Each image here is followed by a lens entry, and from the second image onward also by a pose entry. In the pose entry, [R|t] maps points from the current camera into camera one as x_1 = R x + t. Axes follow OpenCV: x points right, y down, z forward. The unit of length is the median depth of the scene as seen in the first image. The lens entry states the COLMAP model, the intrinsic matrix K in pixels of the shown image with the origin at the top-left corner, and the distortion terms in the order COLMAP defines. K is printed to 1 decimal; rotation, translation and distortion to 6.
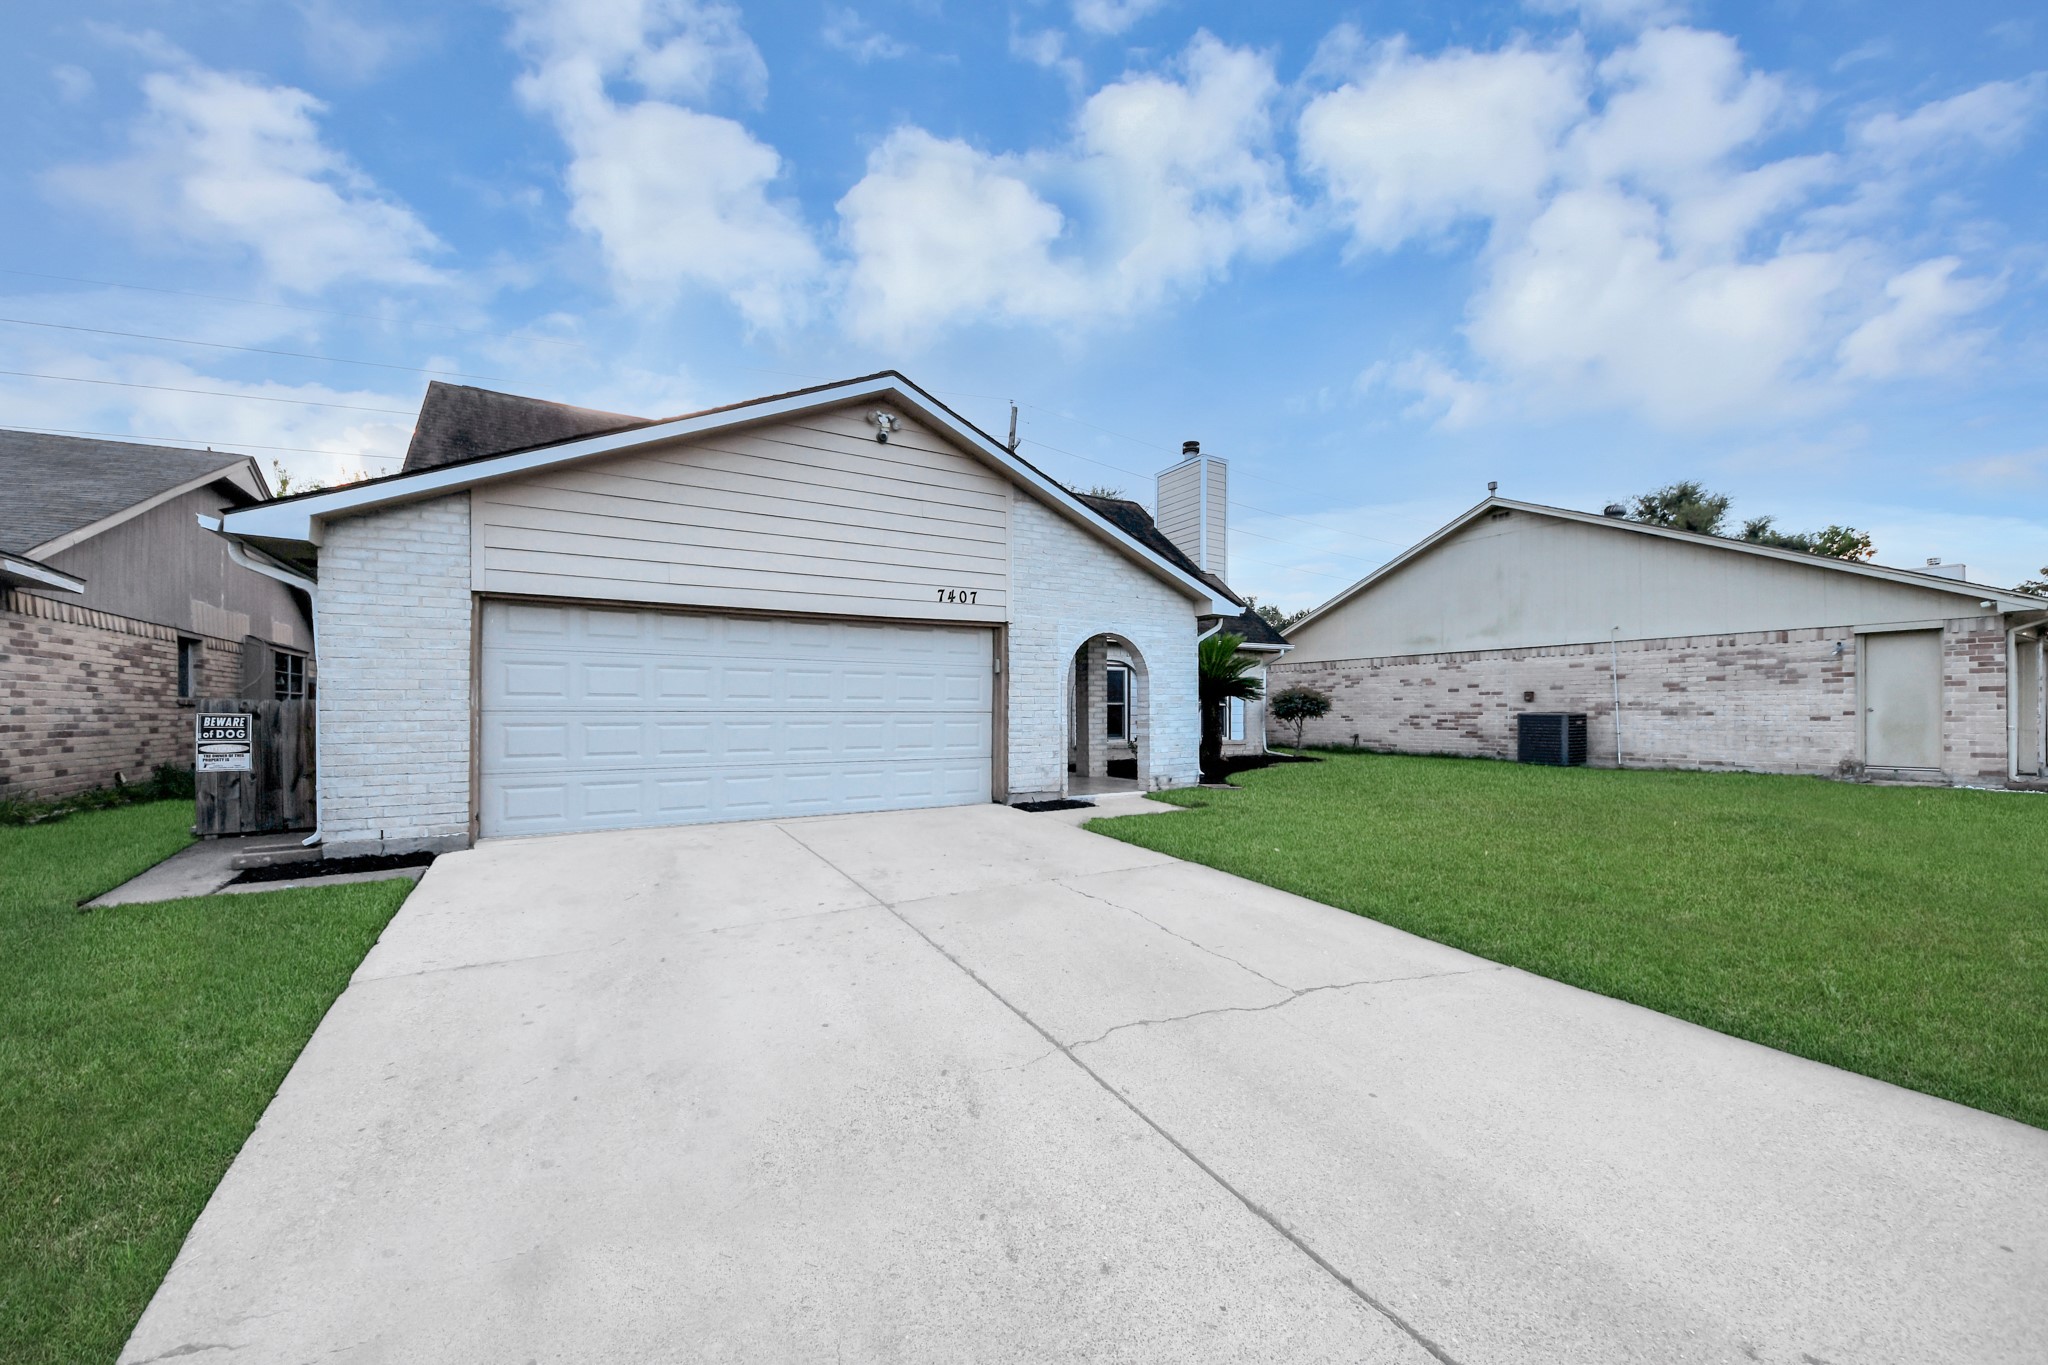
lens RADIAL K [[735.3, 0, 1021.3], [0, 735.3, 699.4], [0, 0, 1]] dist [0.026874, -0.015910]
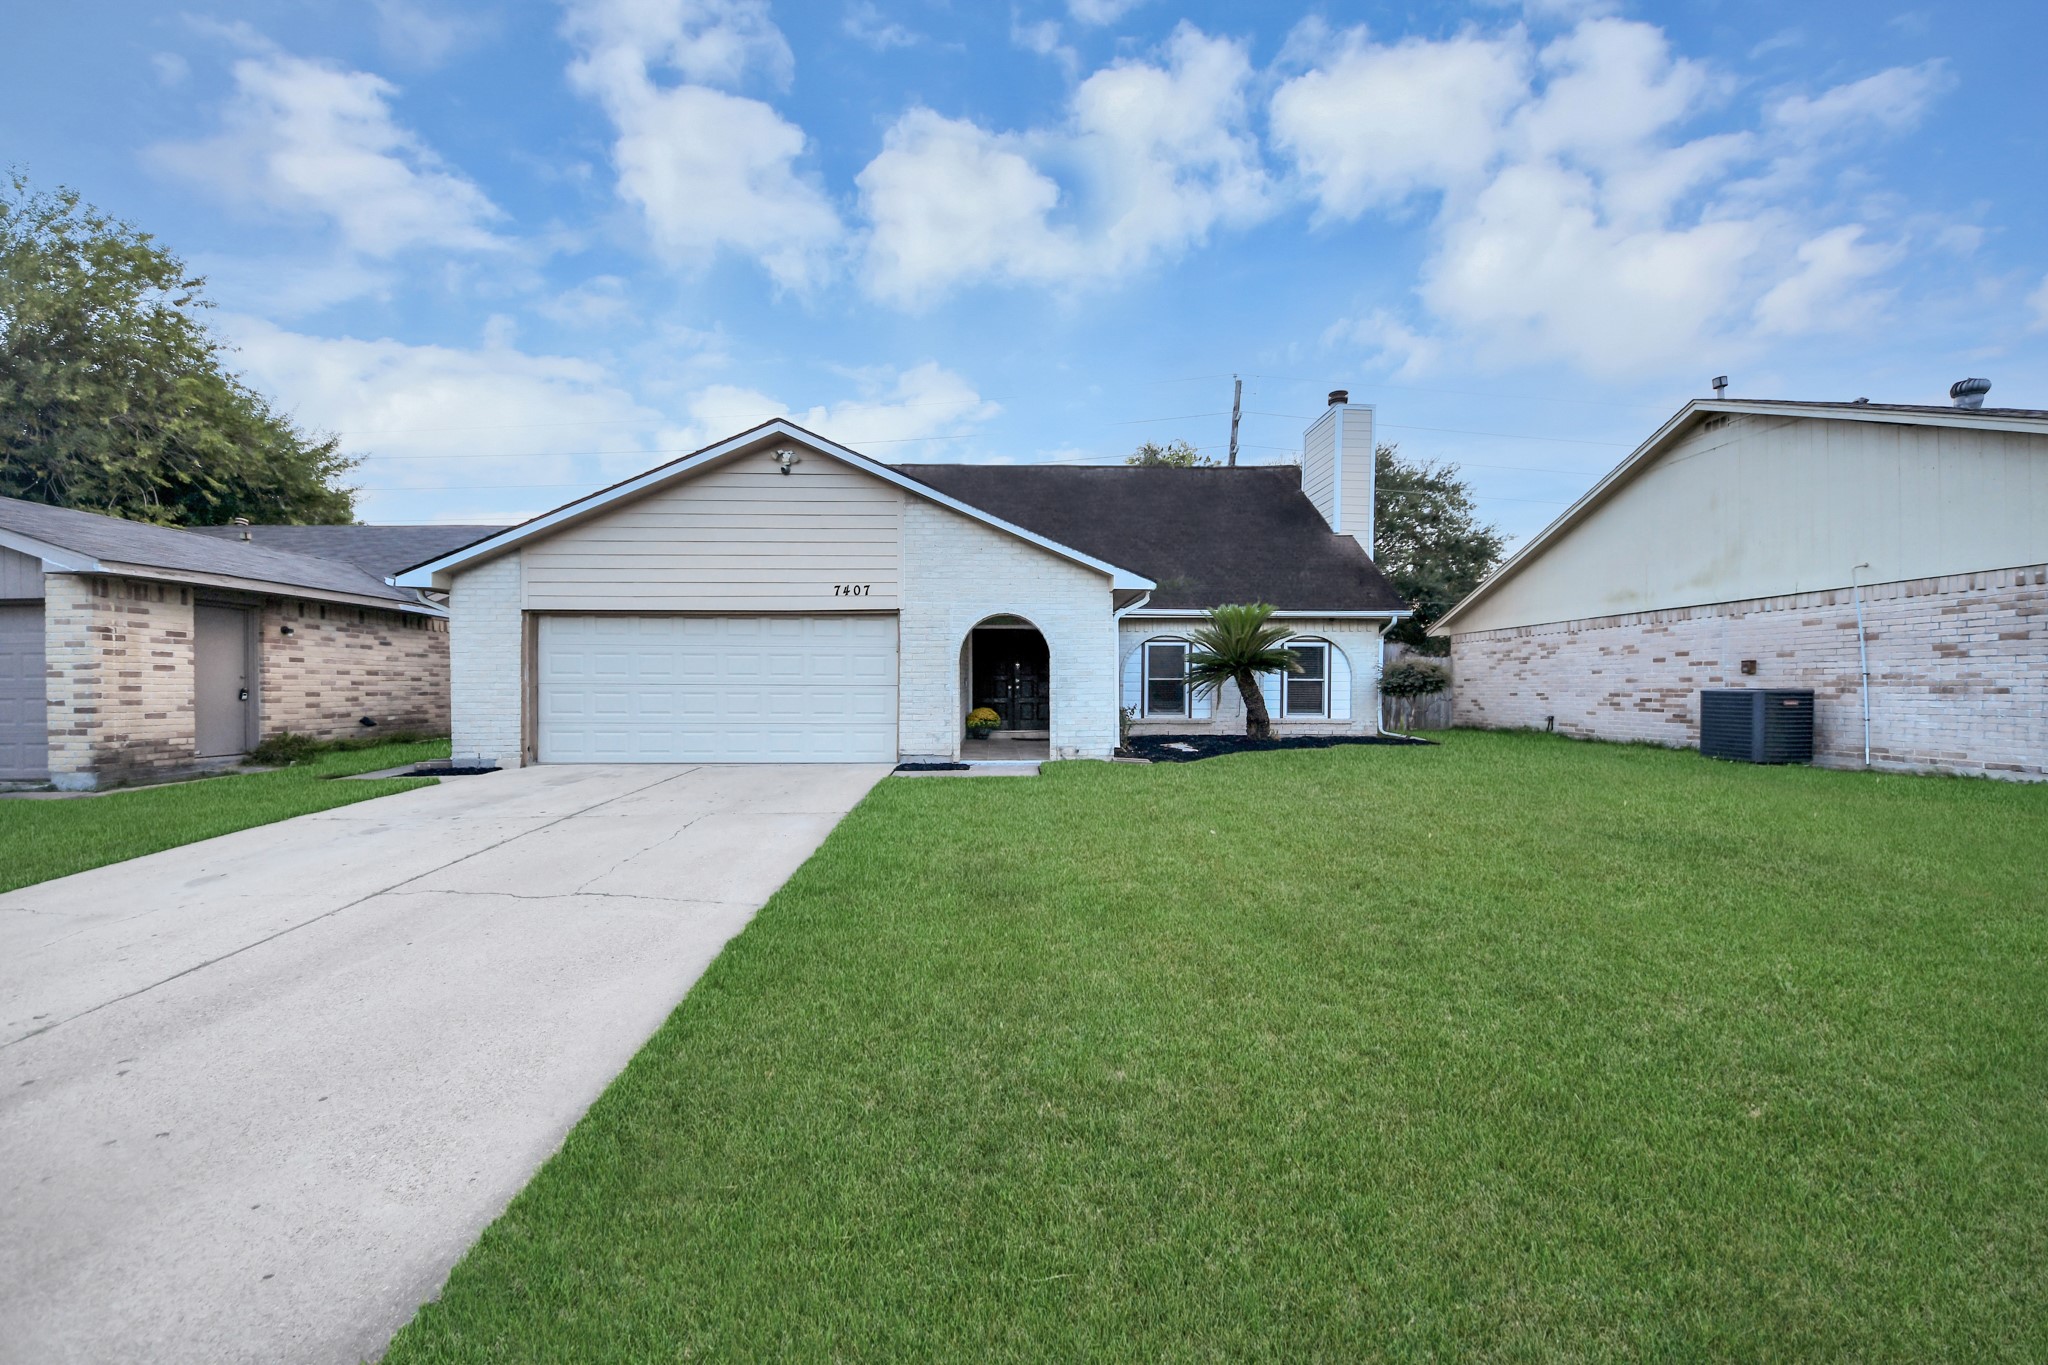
lens RADIAL K [[702.4, 0, 995.0], [0, 702.4, 683.4], [0, 0, 1]] dist [0.003106, -0.000115]
pose [[0.885291, 0.000000, -0.465038, 0.437376], [0.004584, 0.999951, 0.008725, 0.003238], [0.465015, -0.009855, 0.885248, 0.054757]]
